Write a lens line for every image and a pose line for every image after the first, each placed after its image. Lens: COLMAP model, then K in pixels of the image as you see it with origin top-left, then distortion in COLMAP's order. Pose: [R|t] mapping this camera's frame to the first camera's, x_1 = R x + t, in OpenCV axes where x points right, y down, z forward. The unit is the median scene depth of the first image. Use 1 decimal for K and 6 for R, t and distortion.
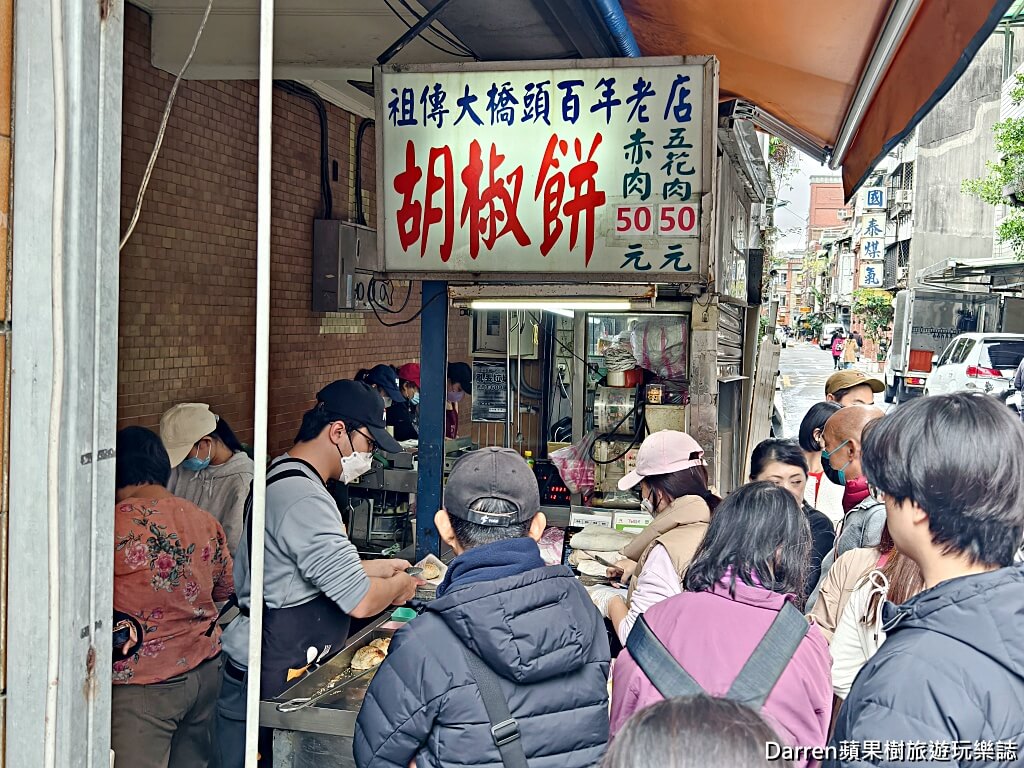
lens RADIAL K [[1174.9, 0, 512.0], [0, 1174.9, 384.0], [0, 0, 1]] dist [0.158355, -0.334895]
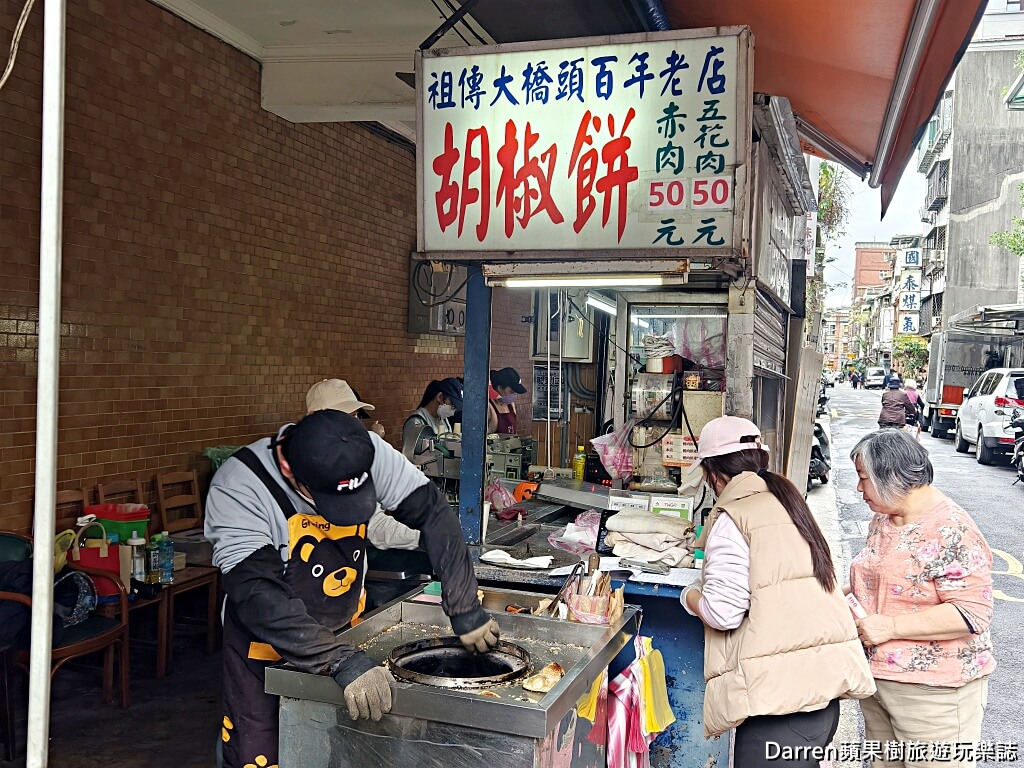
lens RADIAL K [[983.6, 0, 520.6], [0, 983.6, 389.5], [0, 0, 1]] dist [0.094169, -0.178941]
pose [[0.996833, 0.011031, -0.078756, 0.046695], [-0.013012, 0.999611, -0.024677, 0.045694], [0.078453, 0.025624, 0.996588, 0.160681]]
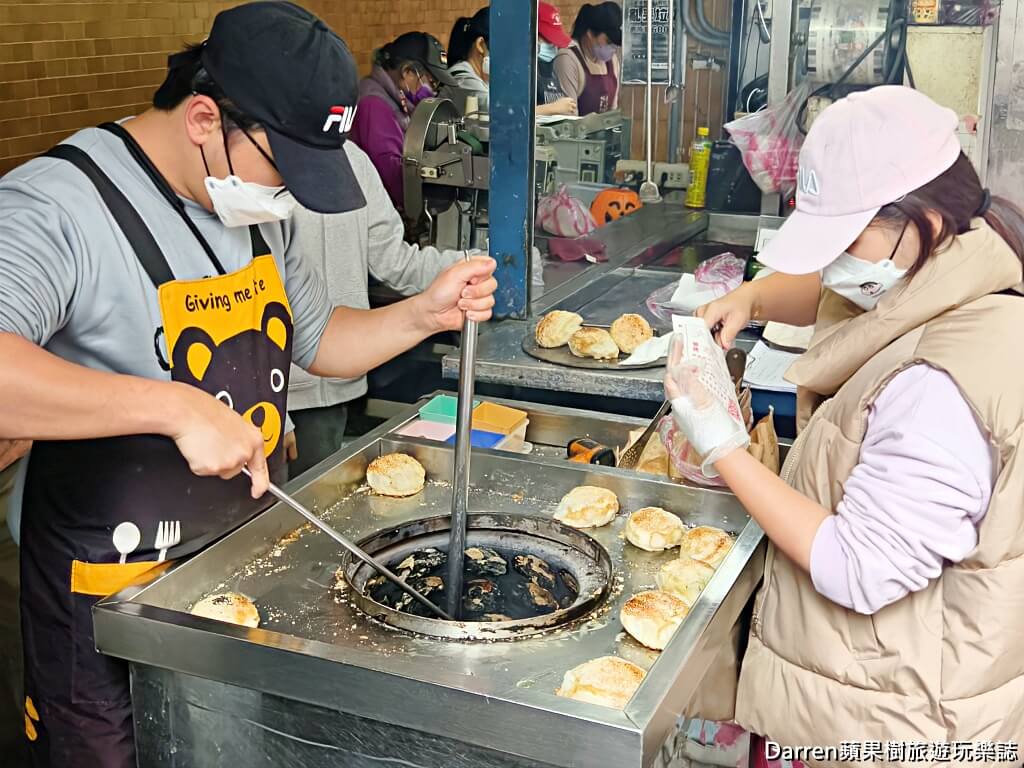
lens RADIAL K [[1329.0, 0, 498.2], [0, 1329.0, 356.8], [0, 0, 1]] dist [0.181212, -0.608815]
pose [[0.987107, 0.022930, -0.158408, 0.035066], [0.011390, 0.977113, 0.212418, 0.036891], [0.159654, -0.211484, 0.964254, 0.404688]]
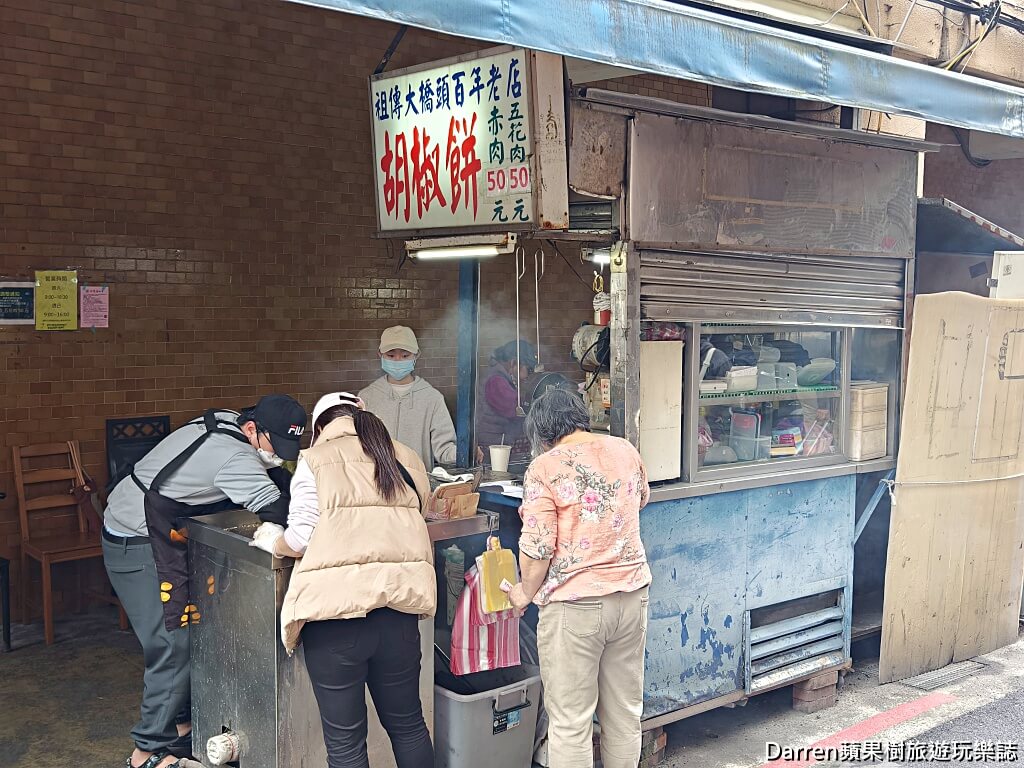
lens RADIAL K [[1174.9, 0, 512.0], [0, 1174.9, 384.0], [0, 0, 1]] dist [0.158355, -0.334895]
pose [[0.819399, 0.032958, -0.572276, 0.803333], [-0.026647, 0.999457, 0.019406, 0.046947], [0.572604, -0.000651, 0.819832, 0.000832]]
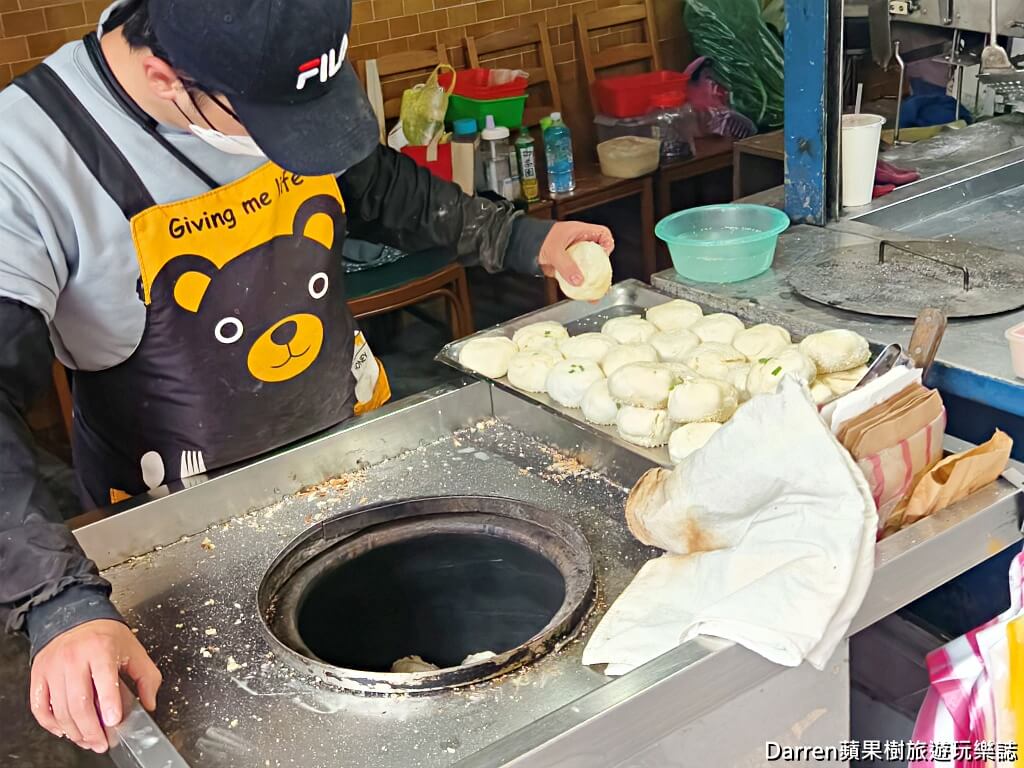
lens RADIAL K [[1329.0, 0, 498.2], [0, 1329.0, 356.8], [0, 0, 1]] dist [0.181212, -0.608815]
pose [[0.750092, 0.161321, -0.641356, 0.216974], [0.075873, 0.942397, 0.325779, 0.027935], [0.656967, -0.293026, 0.694644, 0.629084]]
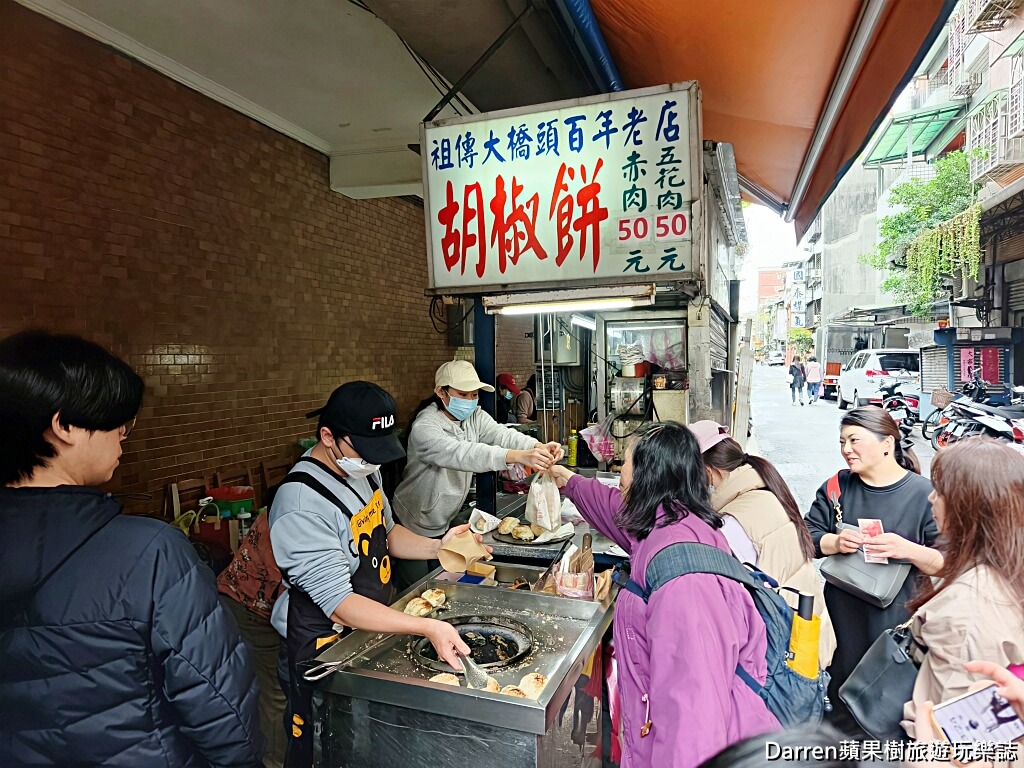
lens RADIAL K [[662.9, 0, 516.3], [0, 662.9, 380.5], [0, 0, 1]] dist [0.043094, -0.046589]
pose [[0.993623, -0.033859, -0.107545, 0.052435], [0.031792, 0.999276, -0.020875, 0.019732], [0.108174, 0.017323, 0.993981, 0.325134]]
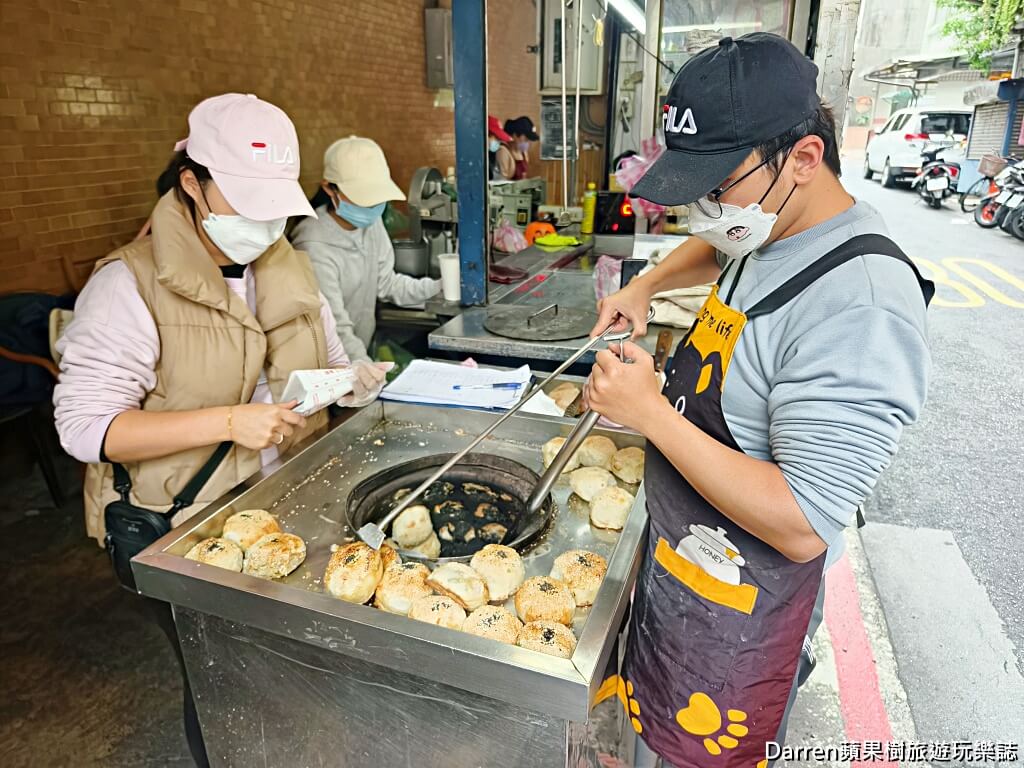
lens RADIAL K [[679.2, 0, 512.6], [0, 679.2, 377.1], [0, 0, 1]] dist [0.027259, -0.042601]
pose [[0.994408, 0.006684, -0.105394, 0.014702], [0.025047, 0.954593, 0.296858, 0.063822], [0.102593, -0.297838, 0.949088, 0.579188]]
